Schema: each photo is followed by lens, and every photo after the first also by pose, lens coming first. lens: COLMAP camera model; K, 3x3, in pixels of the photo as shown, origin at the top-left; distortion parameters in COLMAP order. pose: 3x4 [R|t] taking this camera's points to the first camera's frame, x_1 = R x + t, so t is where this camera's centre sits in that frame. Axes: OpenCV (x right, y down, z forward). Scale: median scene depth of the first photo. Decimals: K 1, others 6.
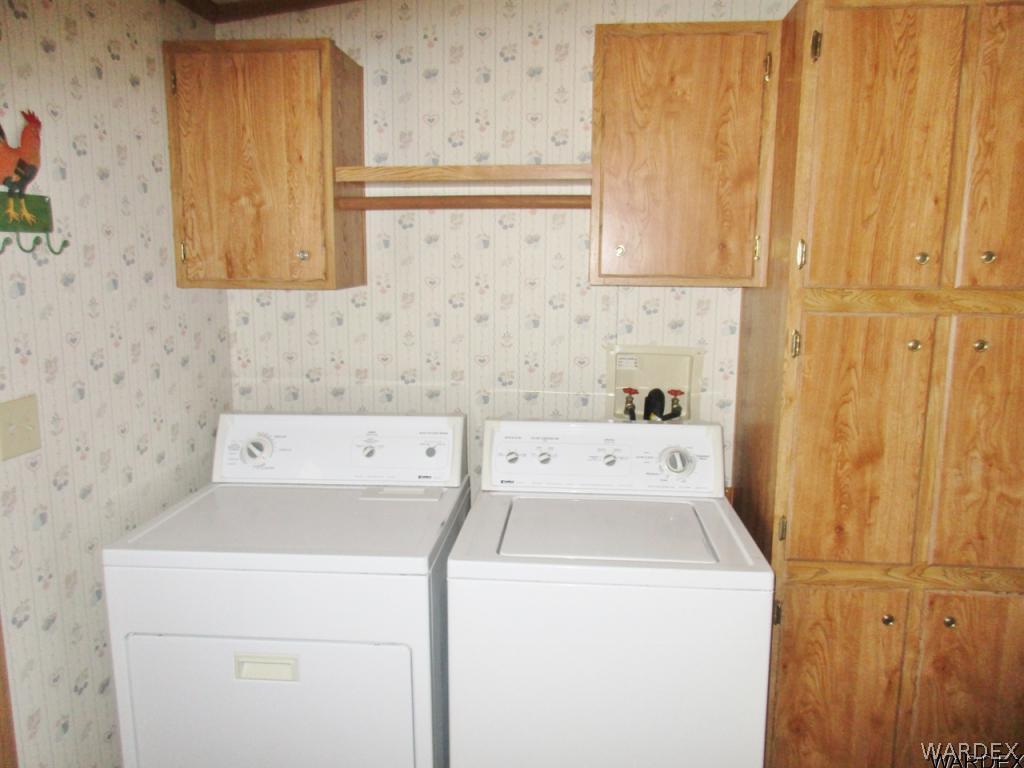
lens RADIAL K [[774.1, 0, 511.7], [0, 774.1, 380.1], [0, 0, 1]] dist [-0.007947, -0.002810]
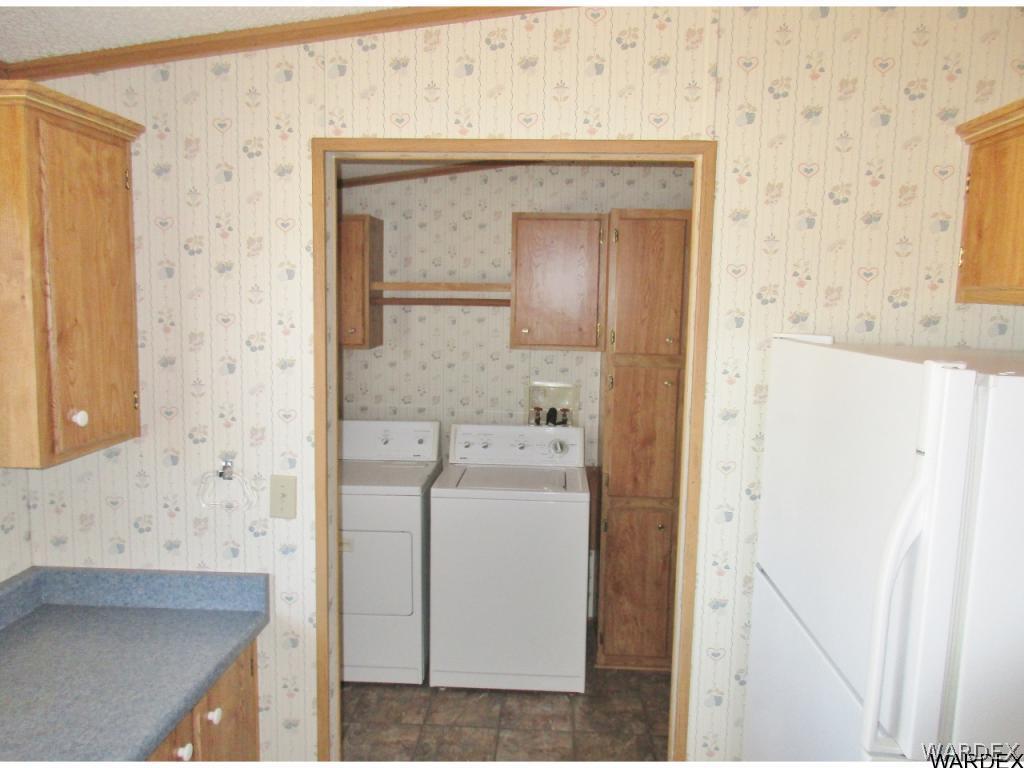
lens RADIAL K [[774.1, 0, 513.0], [0, 774.1, 383.6], [0, 0, 1]] dist [-0.007947, -0.002810]
pose [[0.999443, 0.009123, 0.032095, 0.049998], [-0.007828, 0.999160, -0.040233, 0.031322], [-0.032435, 0.039960, 0.998675, -0.801385]]
